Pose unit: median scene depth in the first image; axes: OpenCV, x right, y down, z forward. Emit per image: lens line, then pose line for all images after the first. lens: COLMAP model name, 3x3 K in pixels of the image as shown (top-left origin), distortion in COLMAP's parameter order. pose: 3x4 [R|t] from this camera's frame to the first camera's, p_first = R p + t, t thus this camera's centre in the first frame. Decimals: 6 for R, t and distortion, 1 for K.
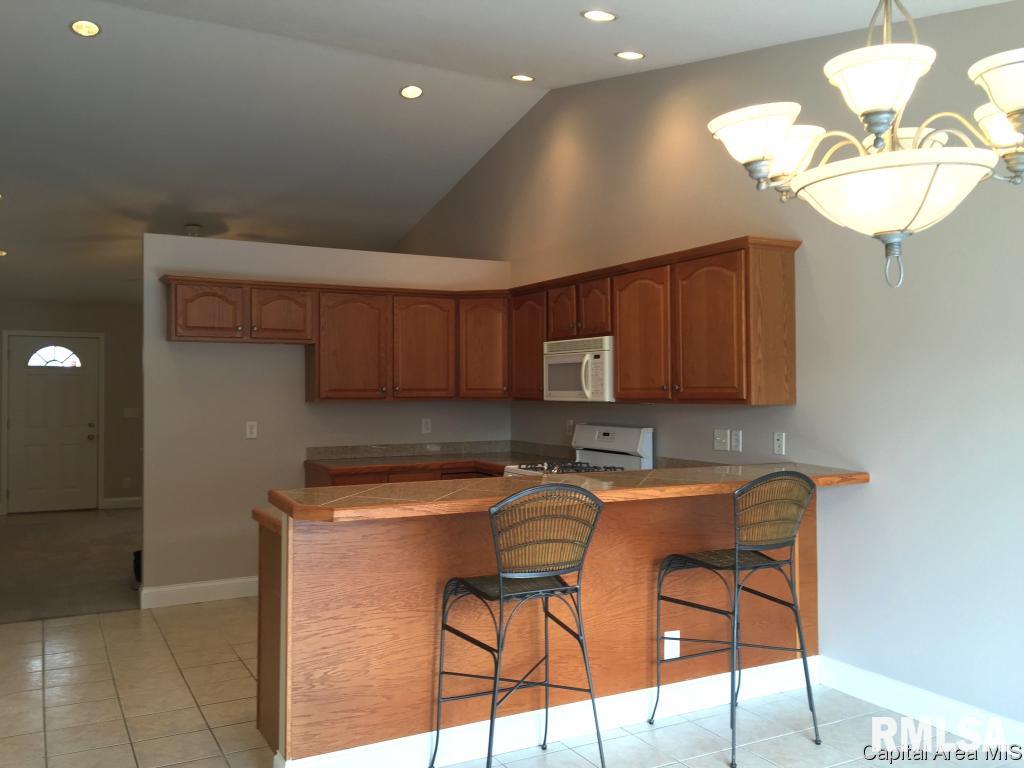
lens RADIAL K [[873.7, 0, 513.5], [0, 873.7, 381.4], [0, 0, 1]] dist [0.071961, -0.084028]
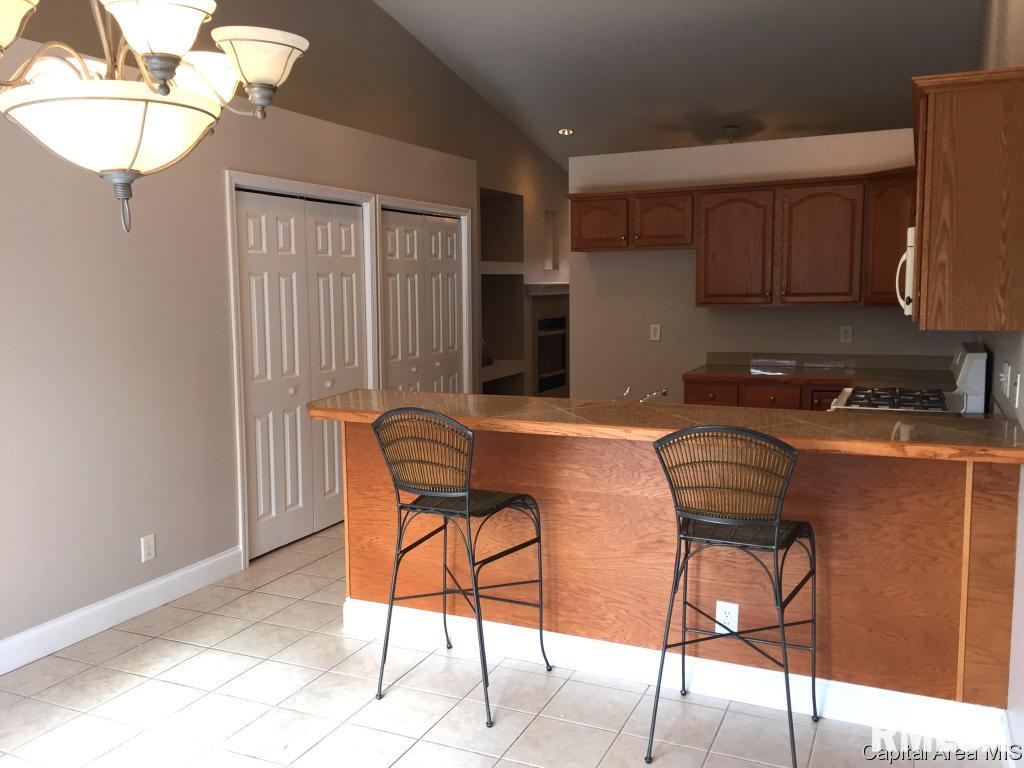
lens RADIAL K [[873.7, 0, 507.3], [0, 873.7, 380.7], [0, 0, 1]] dist [0.071961, -0.084028]
pose [[0.598875, 0.081242, -0.796711, 0.407716], [0.022629, 0.992727, 0.118240, -0.014932], [0.800522, -0.088839, 0.592681, 0.209660]]
